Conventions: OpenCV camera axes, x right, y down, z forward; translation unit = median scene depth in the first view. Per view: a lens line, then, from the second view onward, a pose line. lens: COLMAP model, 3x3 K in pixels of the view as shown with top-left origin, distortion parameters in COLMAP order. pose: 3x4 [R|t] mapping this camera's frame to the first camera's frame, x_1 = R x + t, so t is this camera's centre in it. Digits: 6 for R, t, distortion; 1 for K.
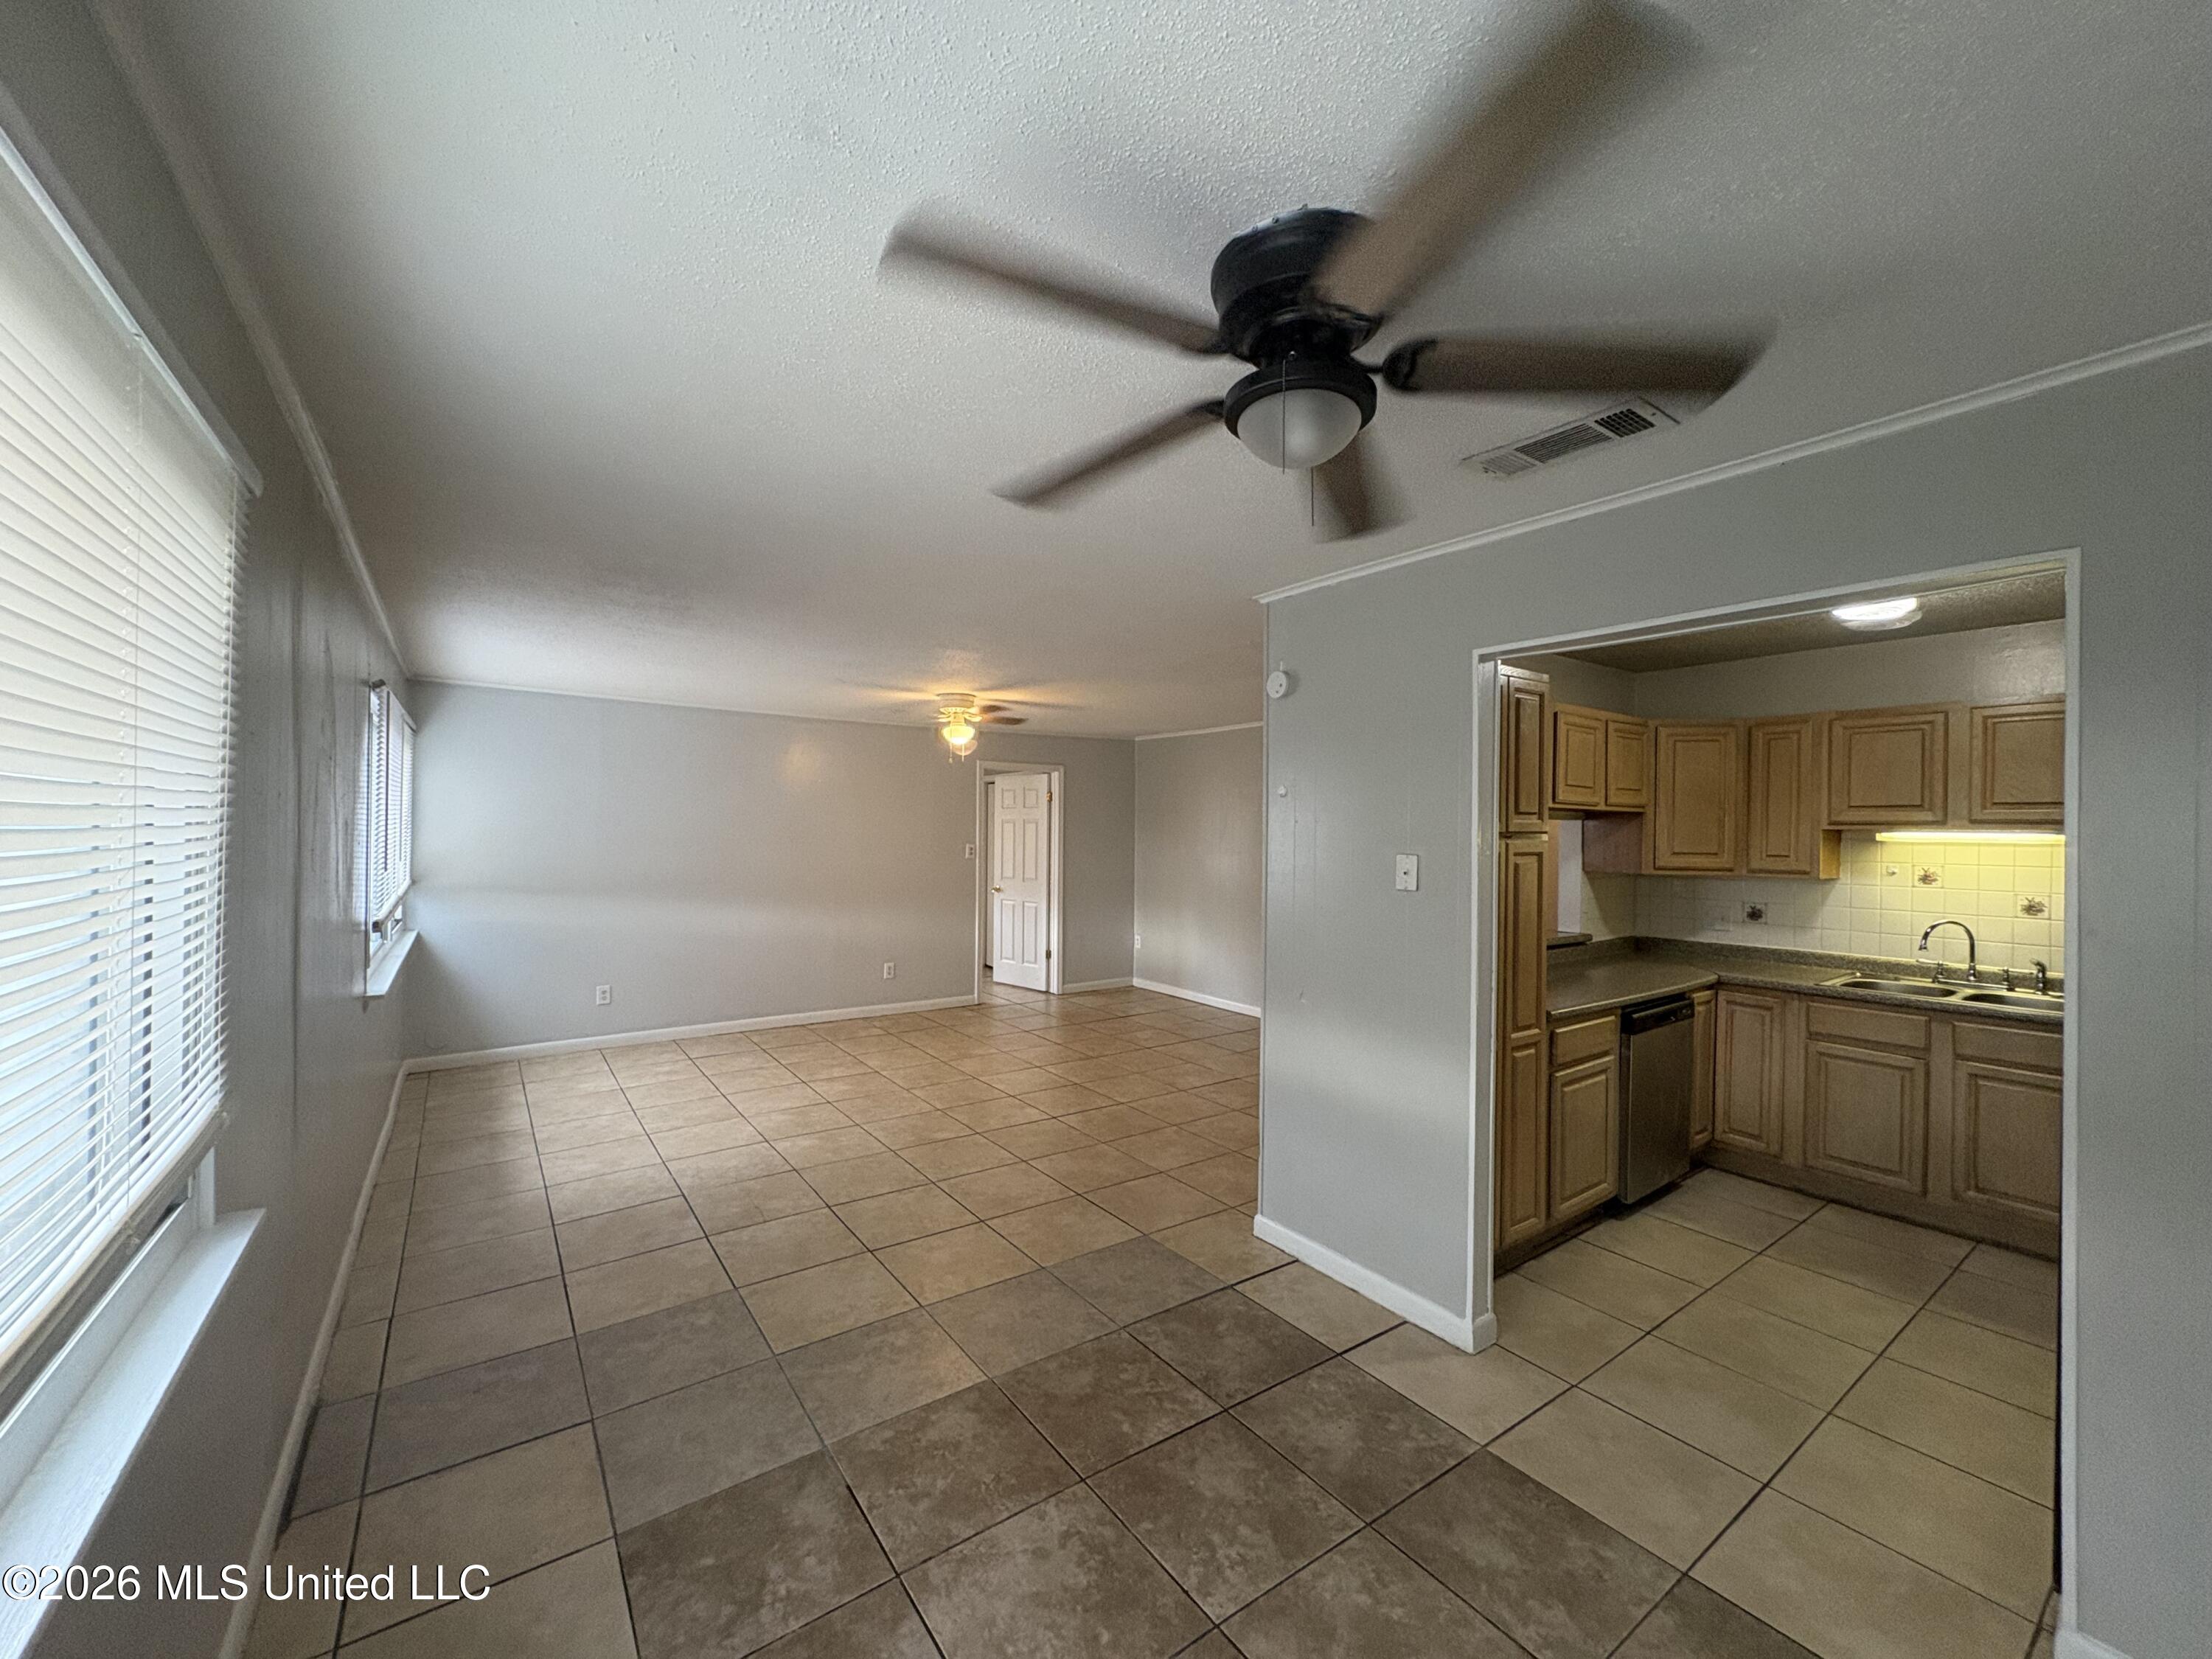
lens RADIAL K [[883.3, 0, 1113.7], [0, 883.3, 827.7], [0, 0, 1]] dist [-0.001805, -0.000114]
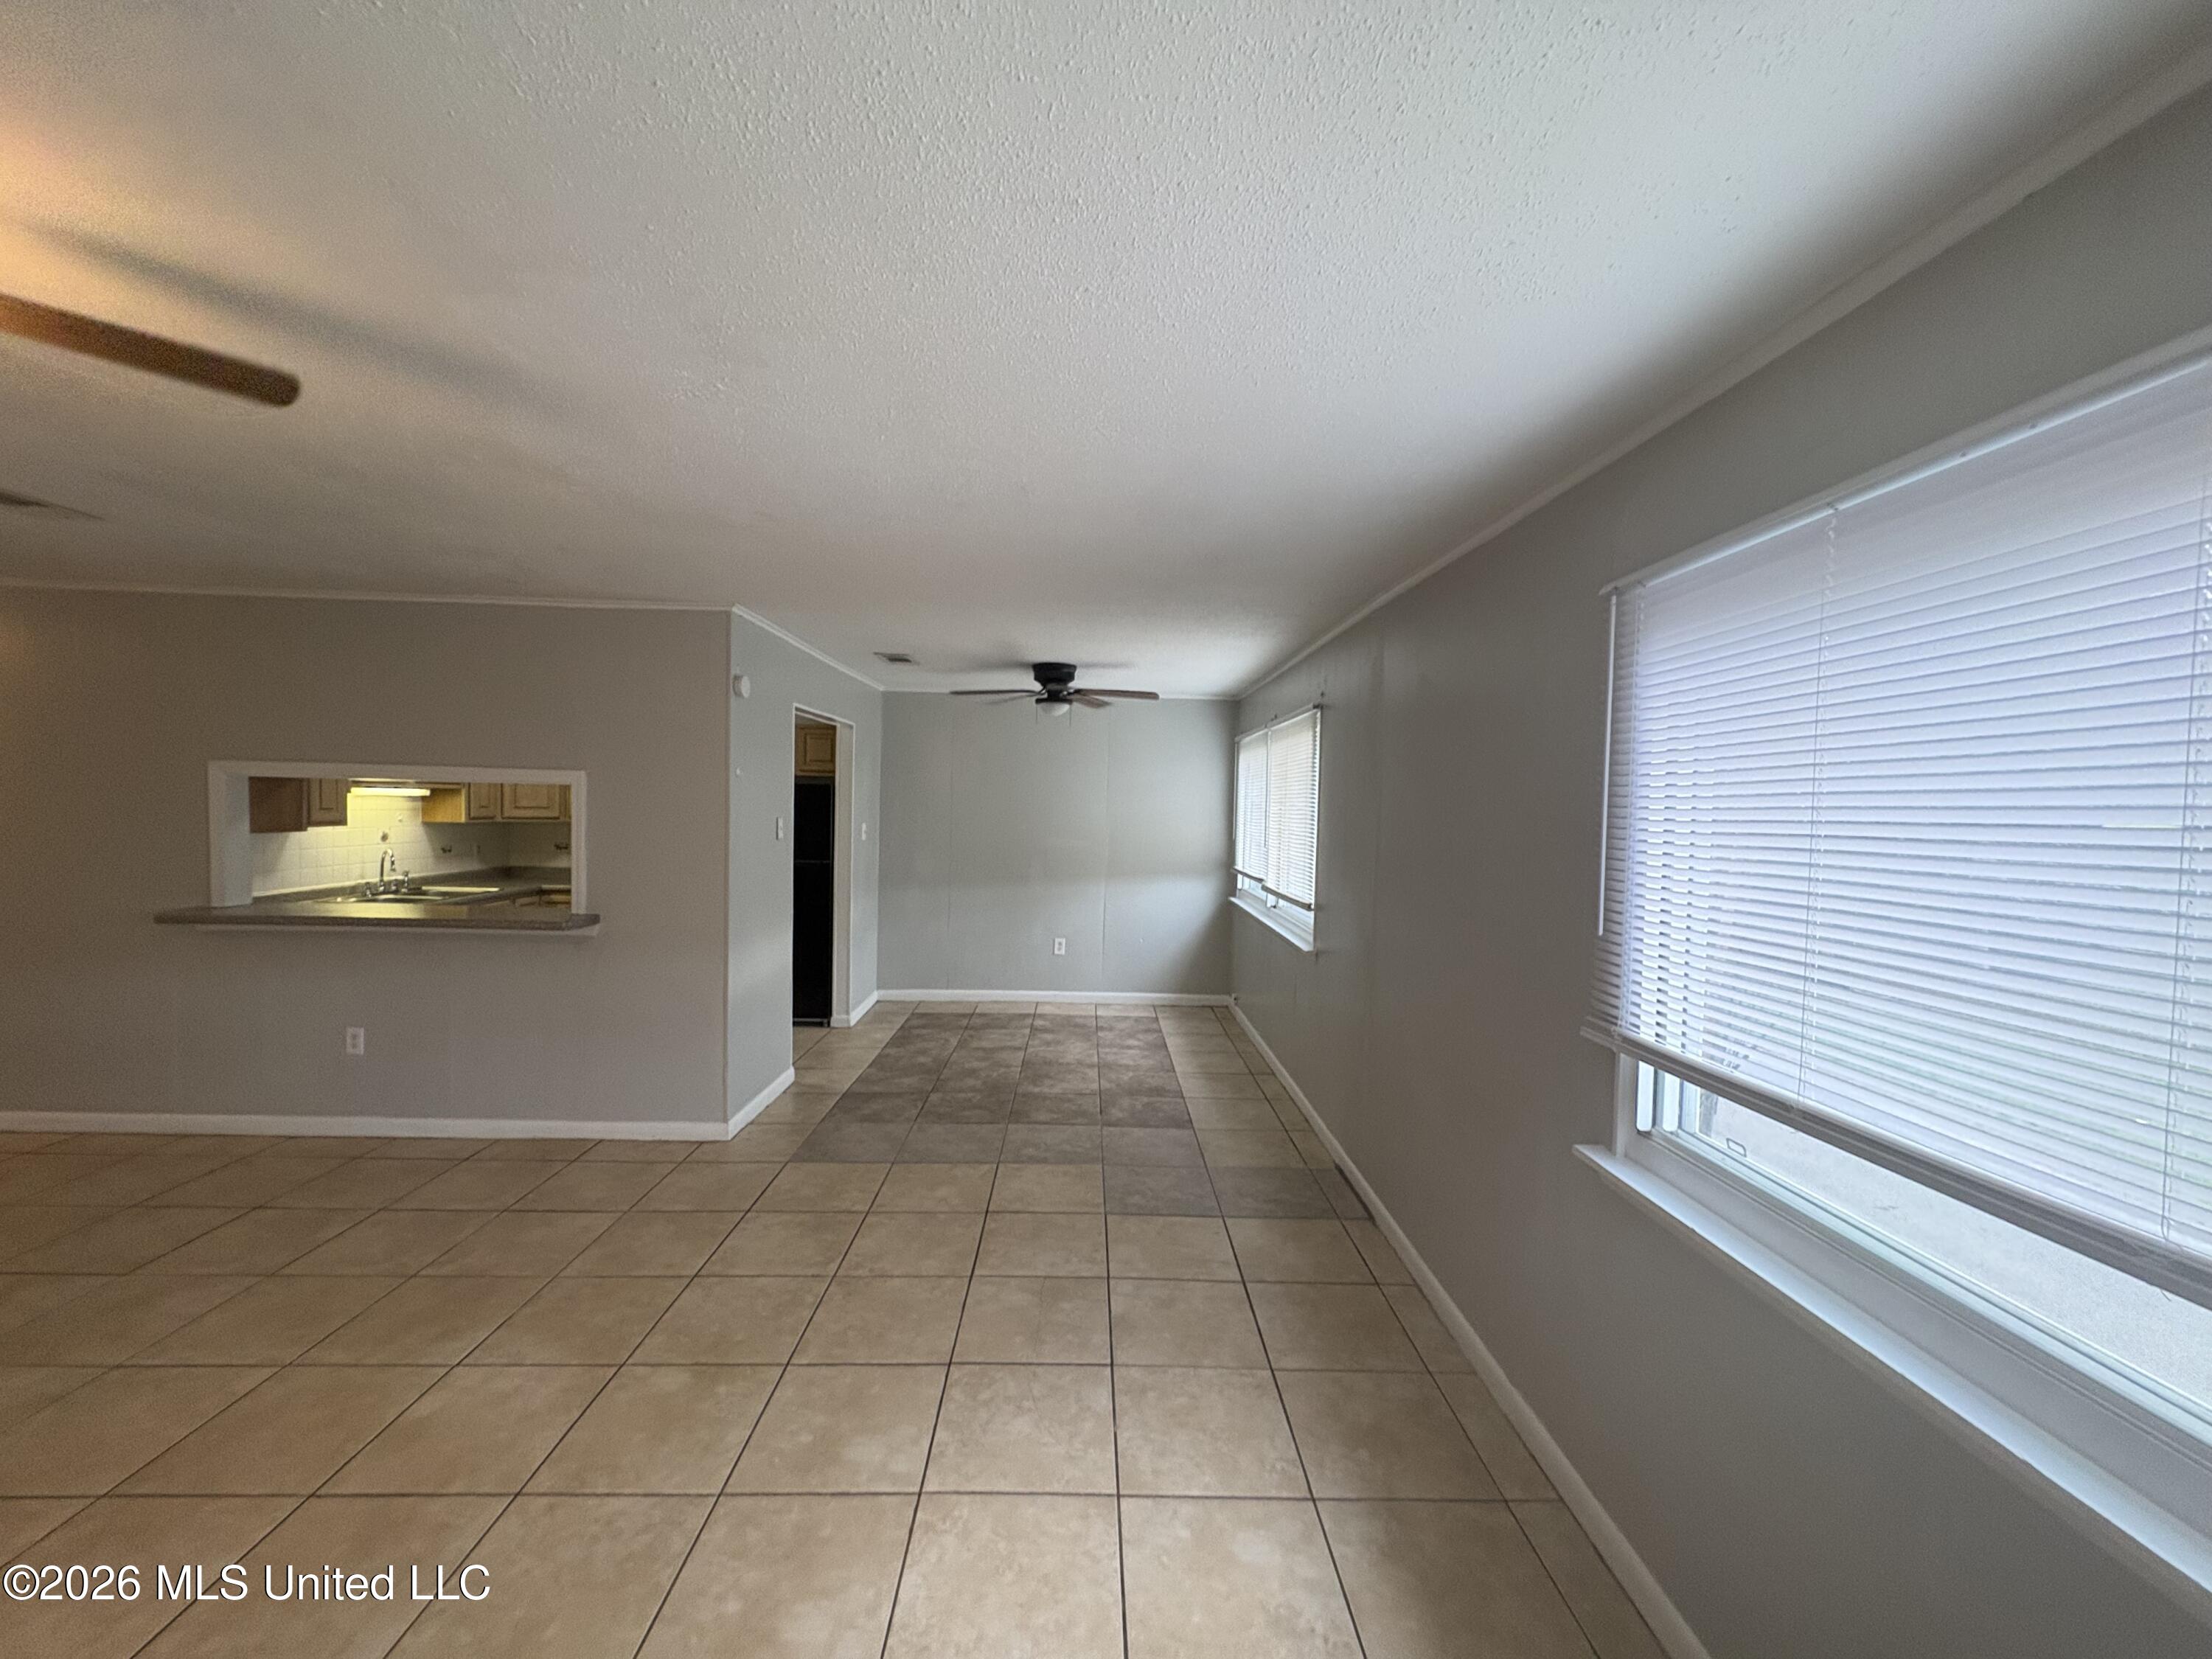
lens RADIAL K [[883.3, 0, 1107.1], [0, 883.3, 831.5], [0, 0, 1]] dist [-0.001805, -0.000114]
pose [[-0.822624, -0.051700, 0.566230, -1.069536], [-0.035494, 0.998585, 0.039611, -0.027877], [-0.567476, 0.012487, -0.823295, 1.964134]]
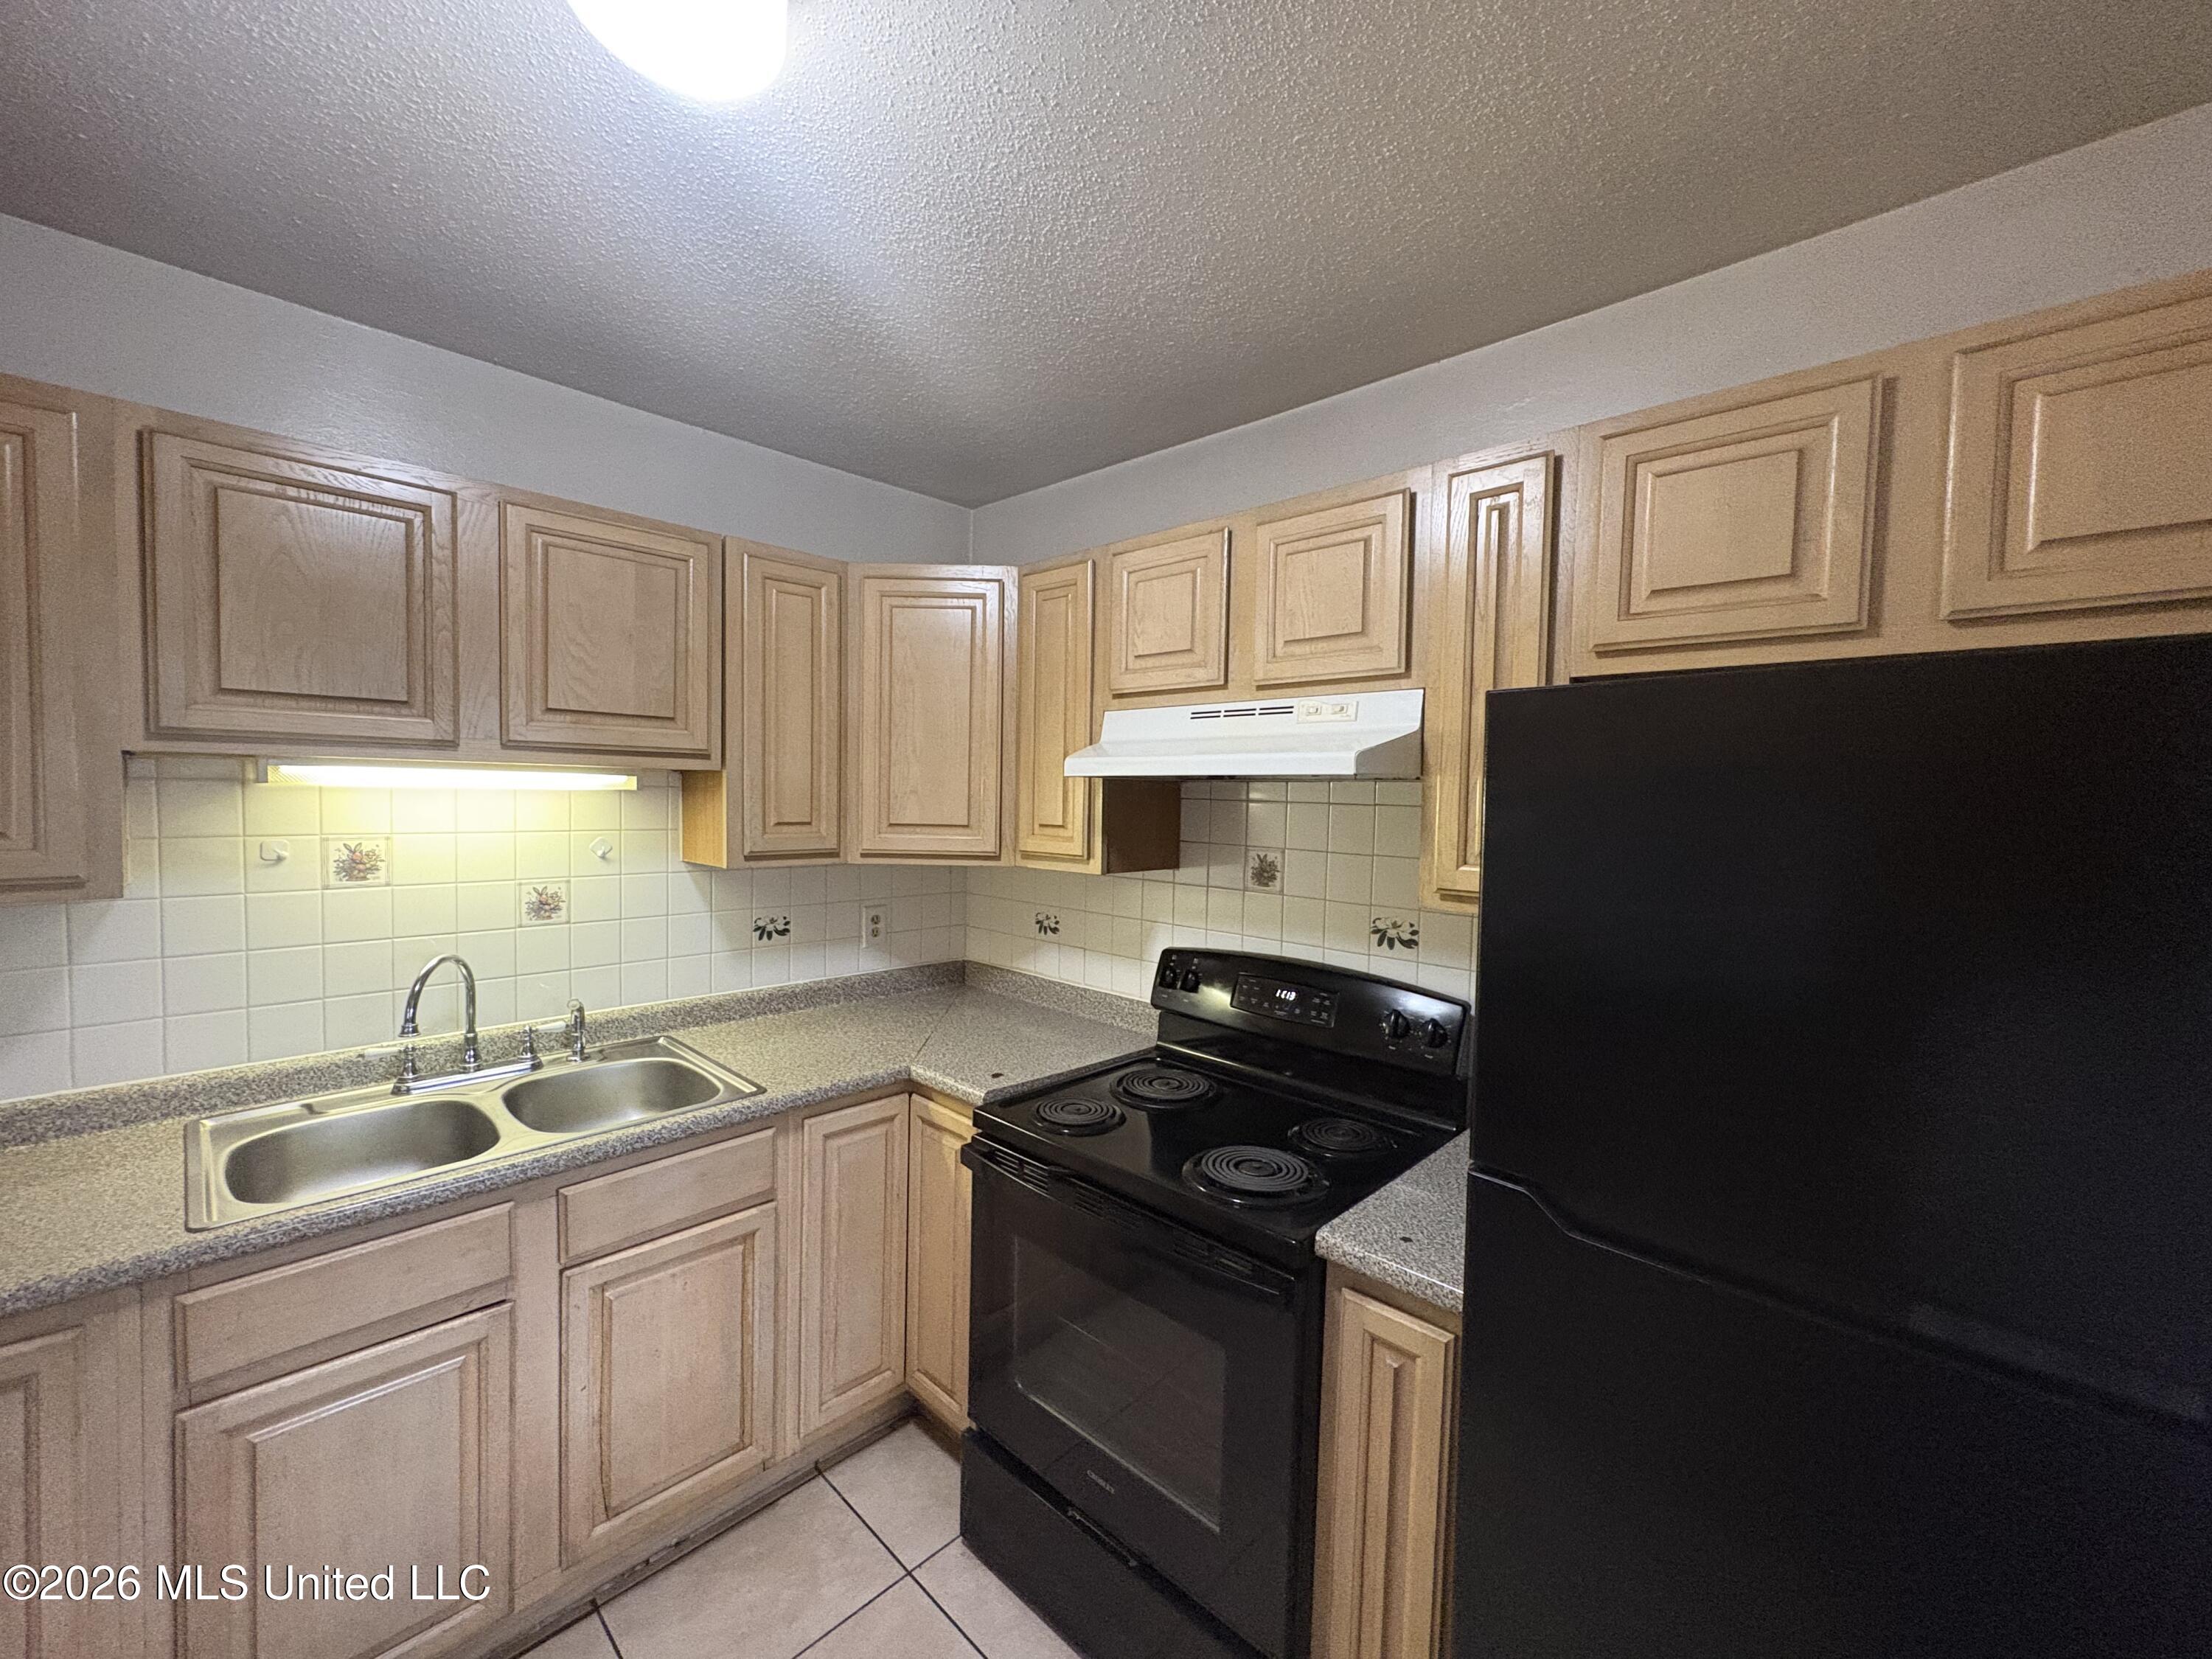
lens RADIAL K [[883.3, 0, 1104.7], [0, 883.3, 825.5], [0, 0, 1]] dist [-0.001805, -0.000114]
pose [[-0.179282, -0.053157, 0.982361, 0.558685], [-0.020804, 0.998521, 0.050235, 0.007607], [-0.983578, -0.011431, -0.180122, 0.960131]]
